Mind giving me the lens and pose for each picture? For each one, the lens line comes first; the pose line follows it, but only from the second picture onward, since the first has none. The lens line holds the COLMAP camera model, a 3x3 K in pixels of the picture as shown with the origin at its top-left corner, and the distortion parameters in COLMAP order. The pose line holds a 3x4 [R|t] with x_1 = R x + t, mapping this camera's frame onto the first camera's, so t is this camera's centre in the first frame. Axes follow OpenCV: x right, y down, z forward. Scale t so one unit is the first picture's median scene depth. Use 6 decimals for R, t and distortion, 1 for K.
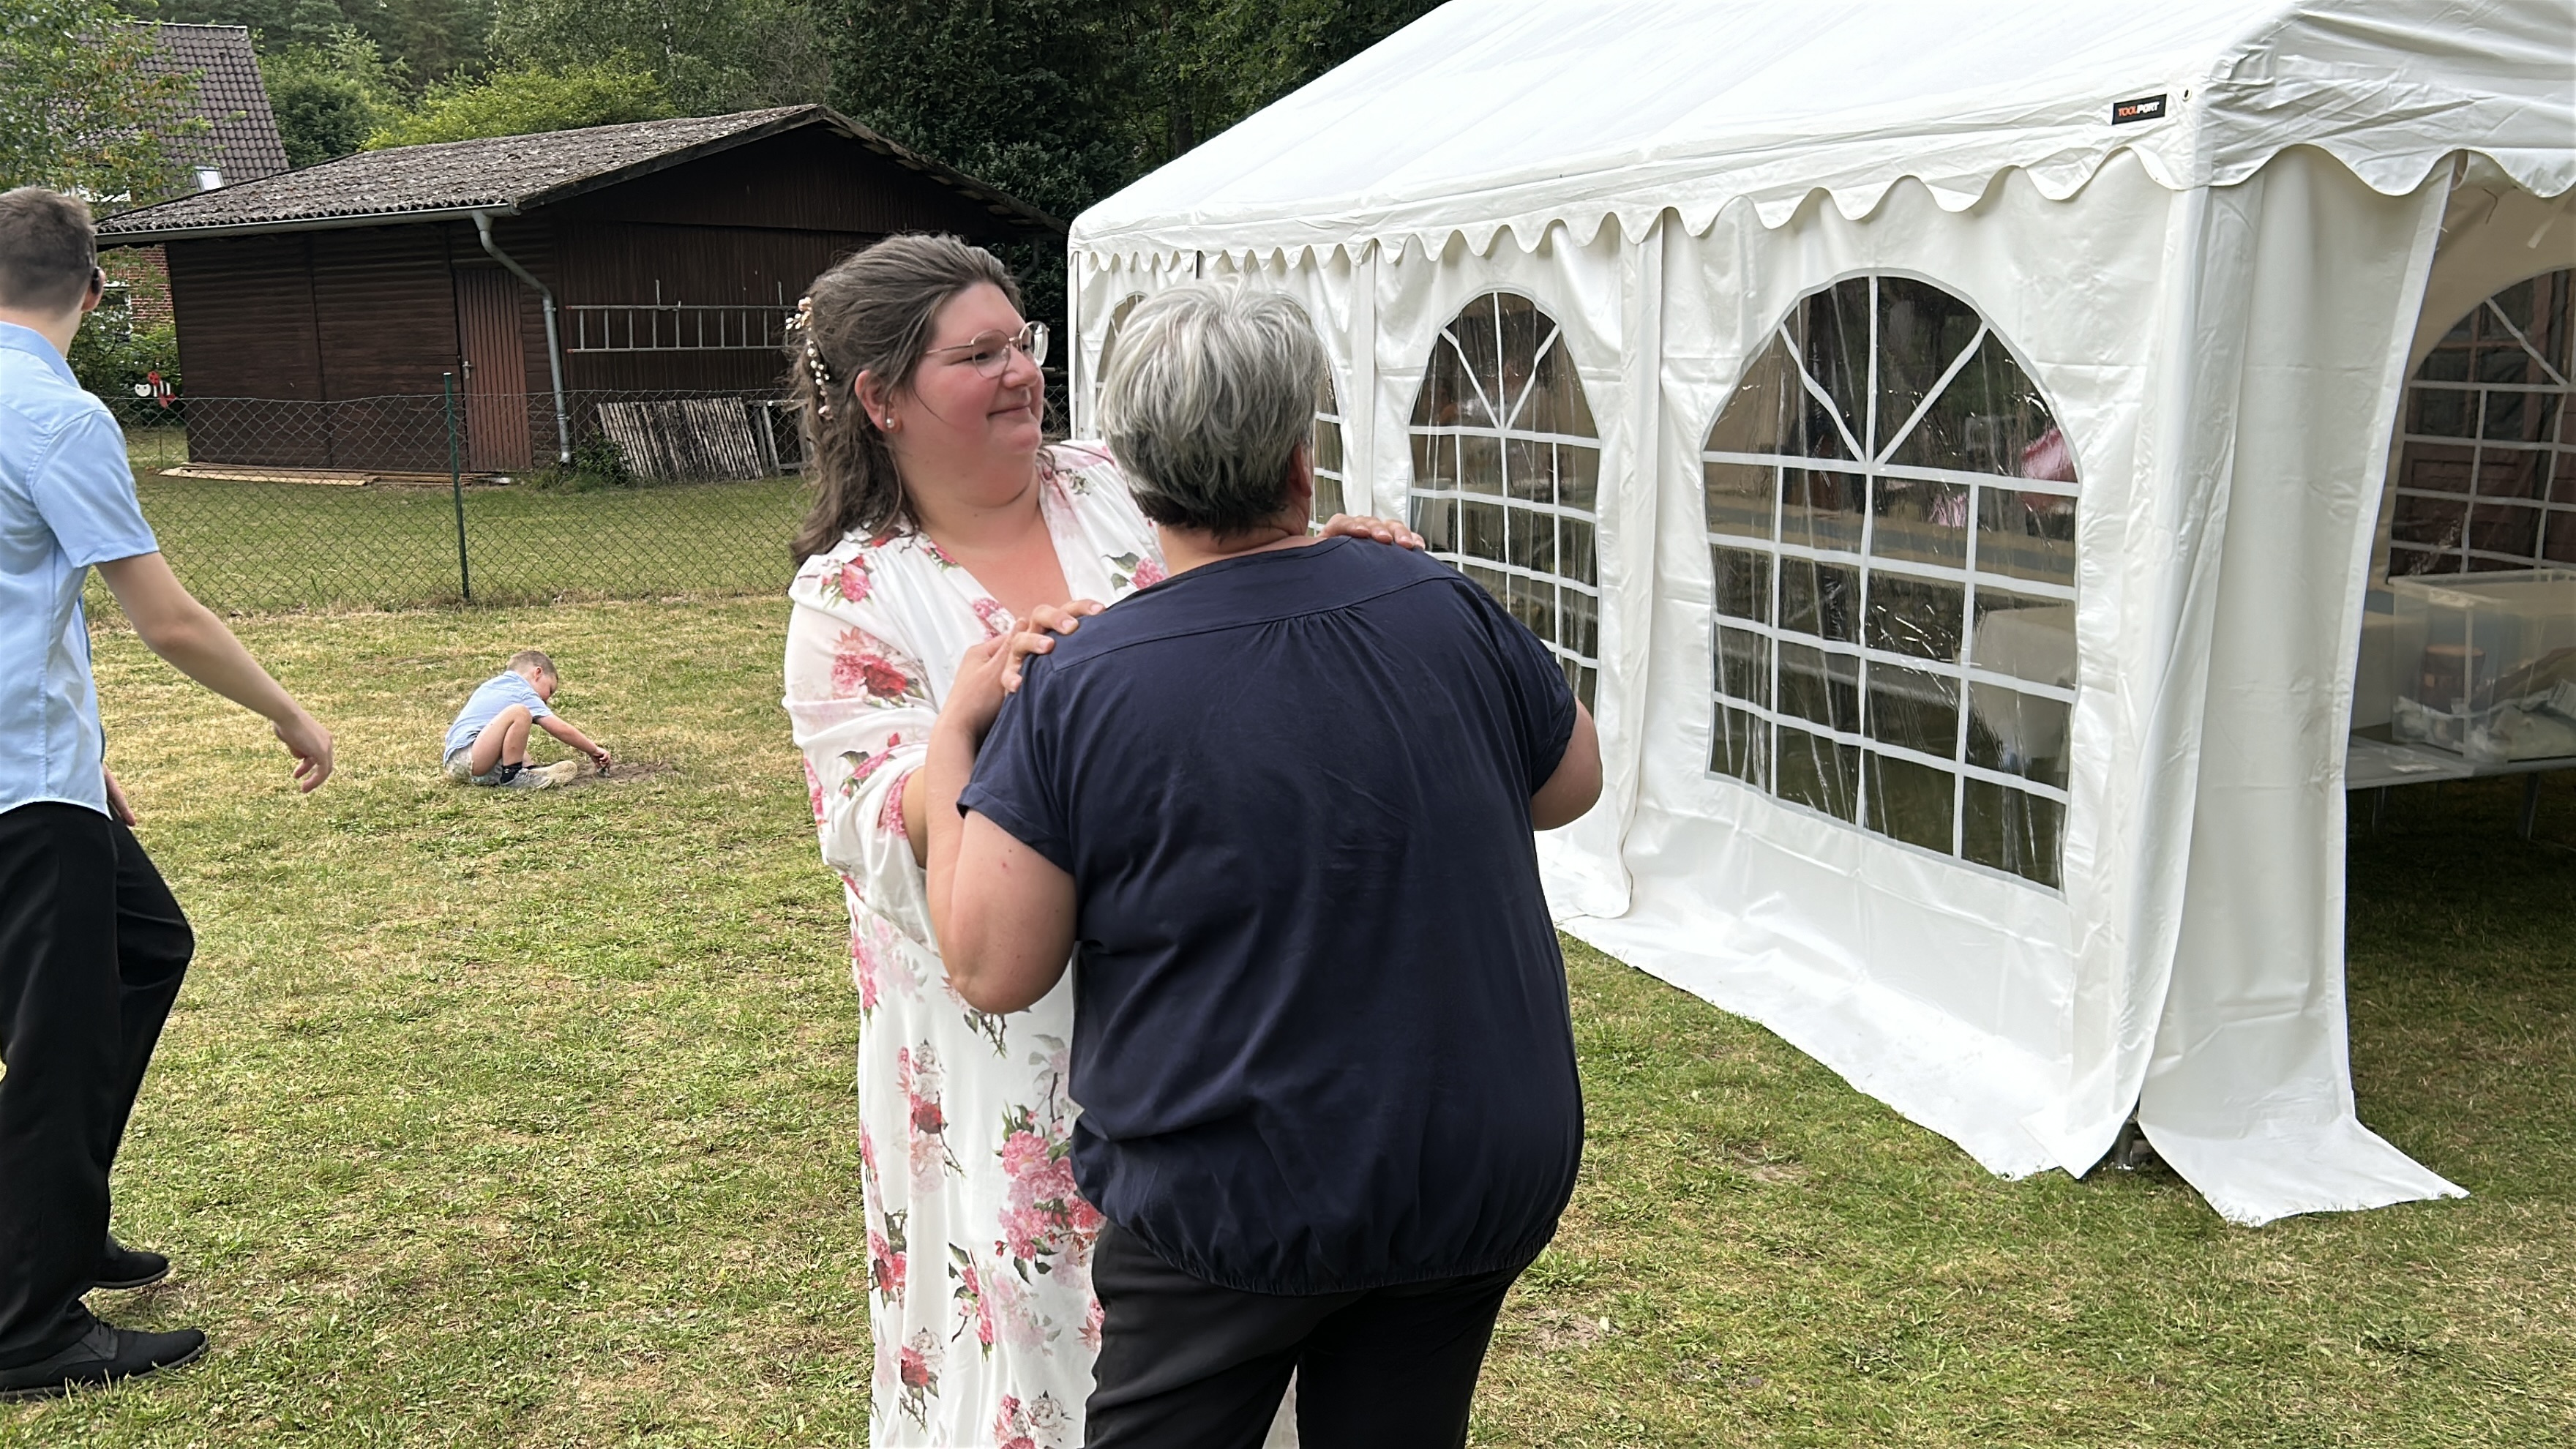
lens RADIAL K [[2301.3, 0, 1219.3], [0, 2301.3, 820.2], [0, 0, 1]] dist [0.069160, -0.079944]
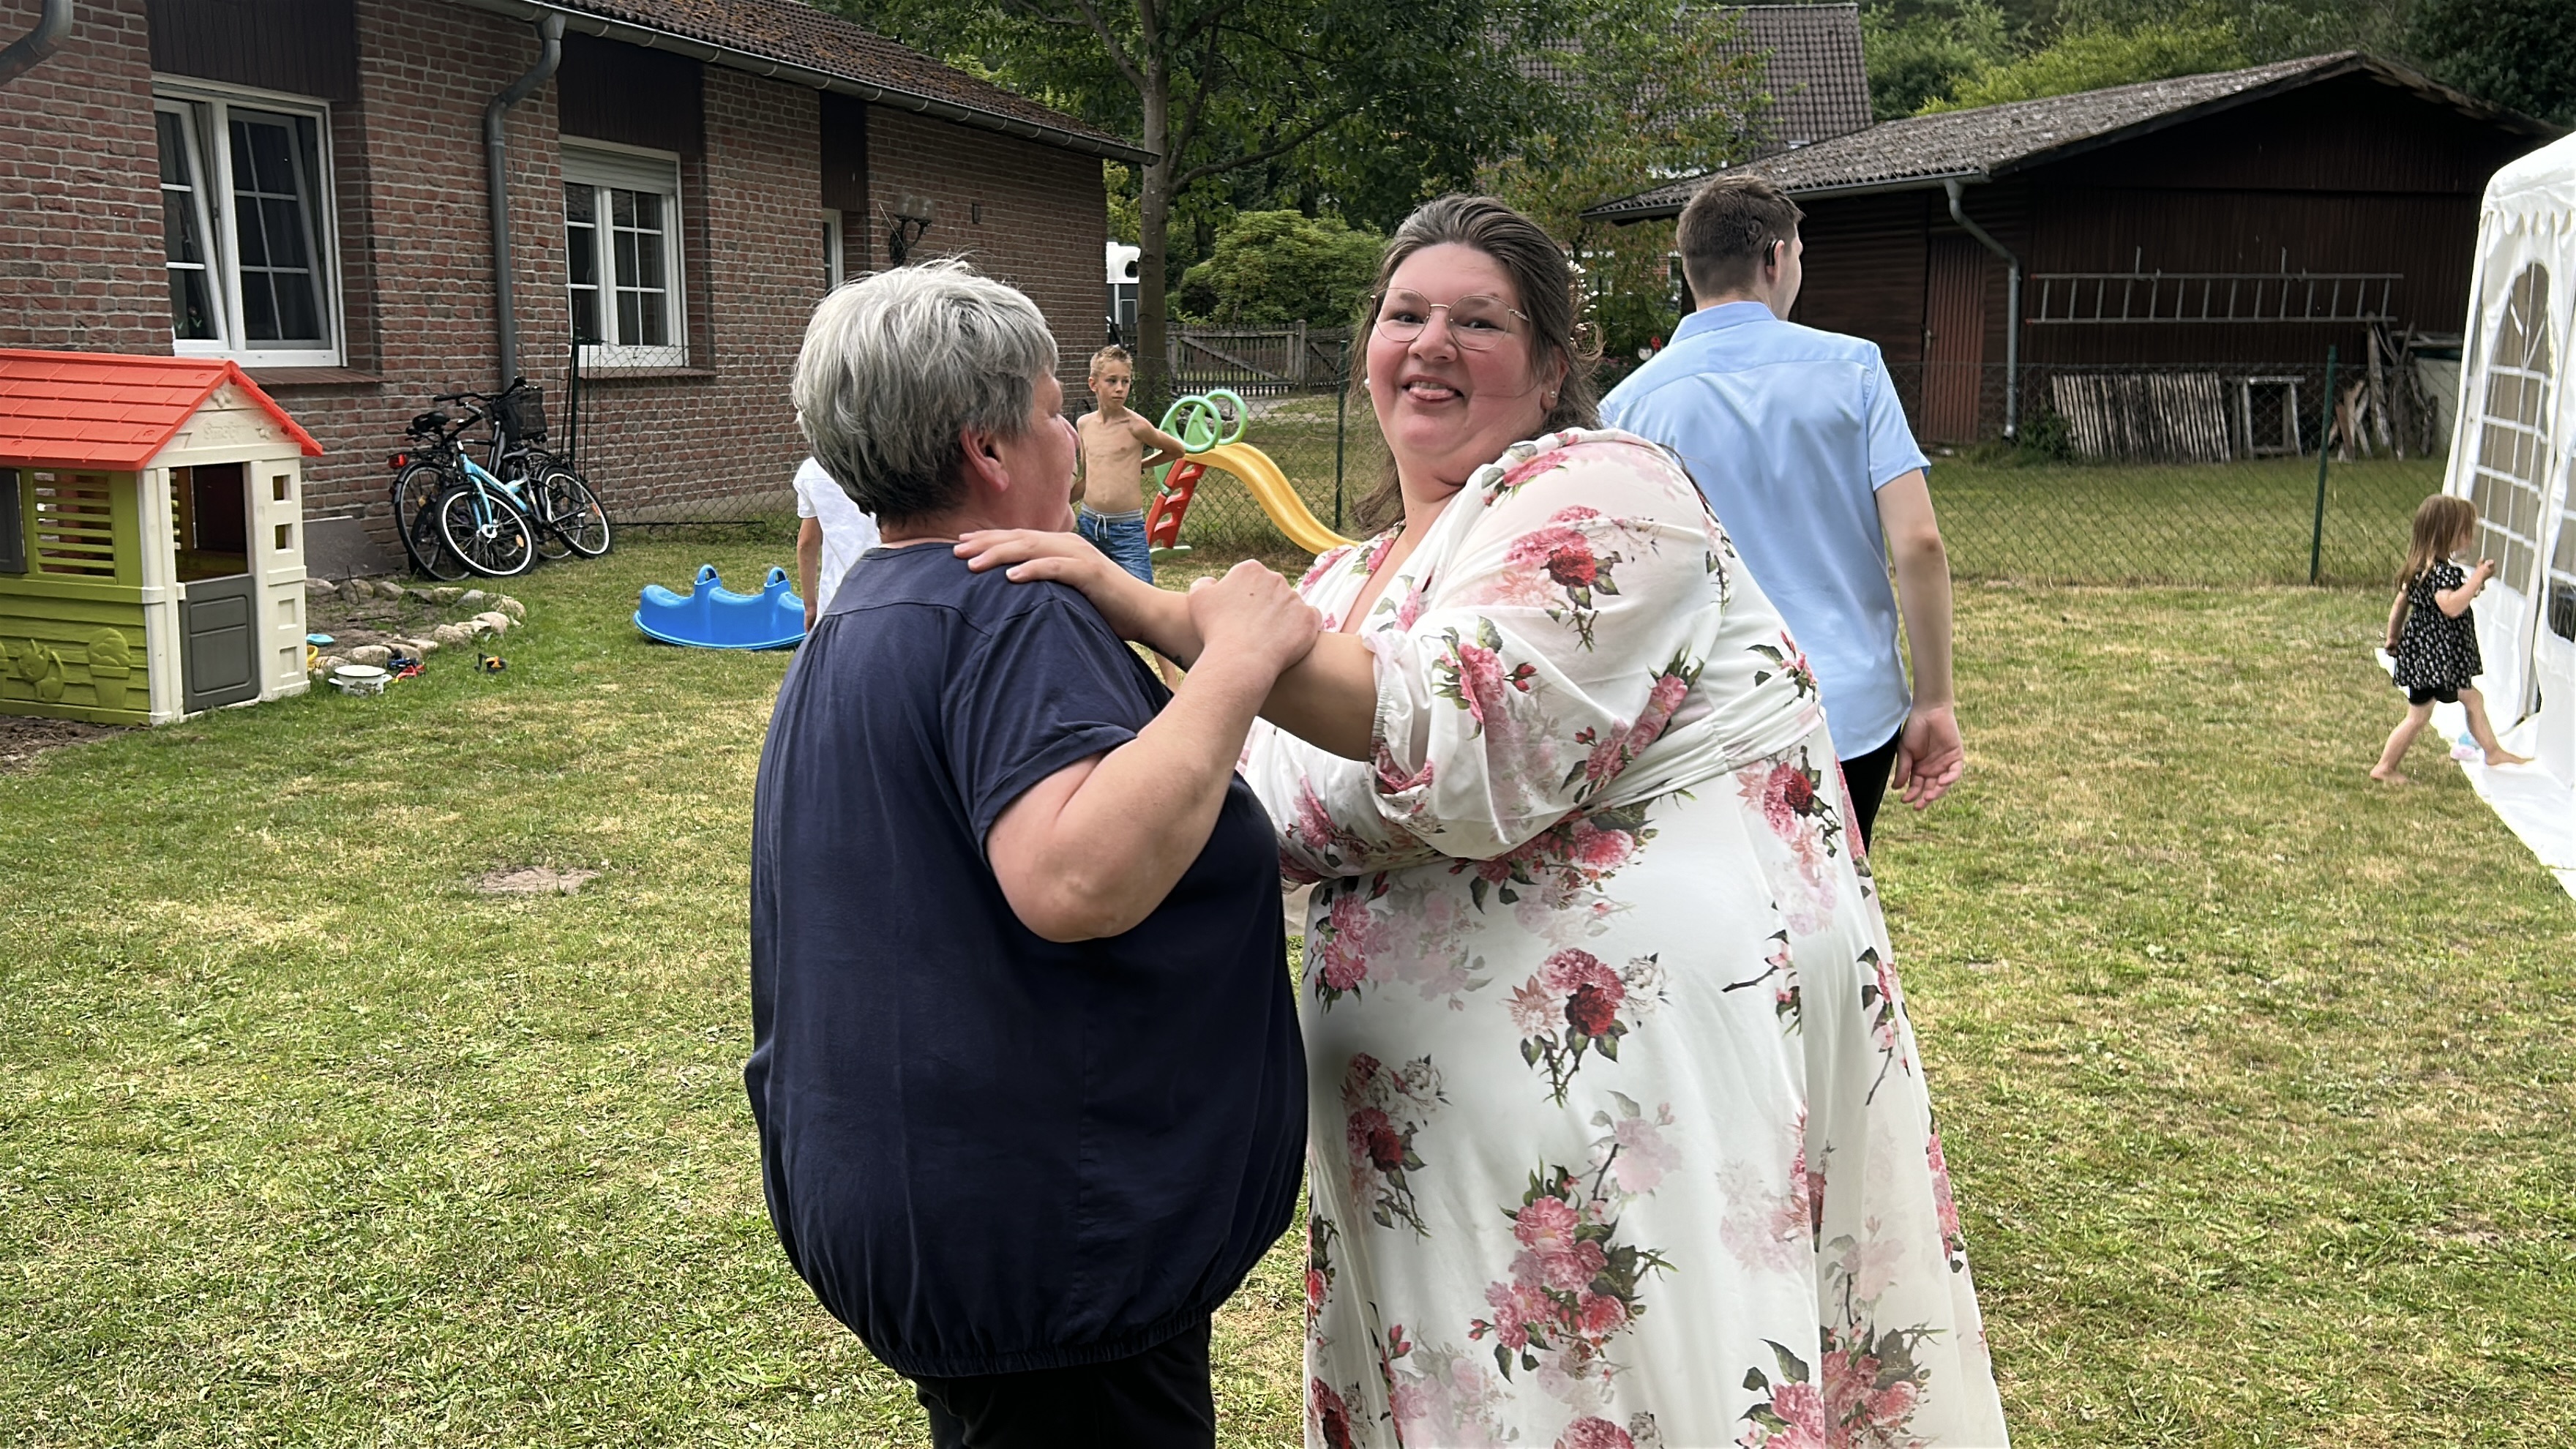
lens RADIAL K [[2373.4, 0, 1283.5], [0, 2373.4, 749.8], [0, 0, 1]] dist [0.071257, -0.095742]
pose [[0.810526, 0.122899, -0.572663, 0.187655], [-0.135377, 0.990572, 0.020979, -0.017759], [0.569843, 0.060521, 0.819522, 0.072037]]
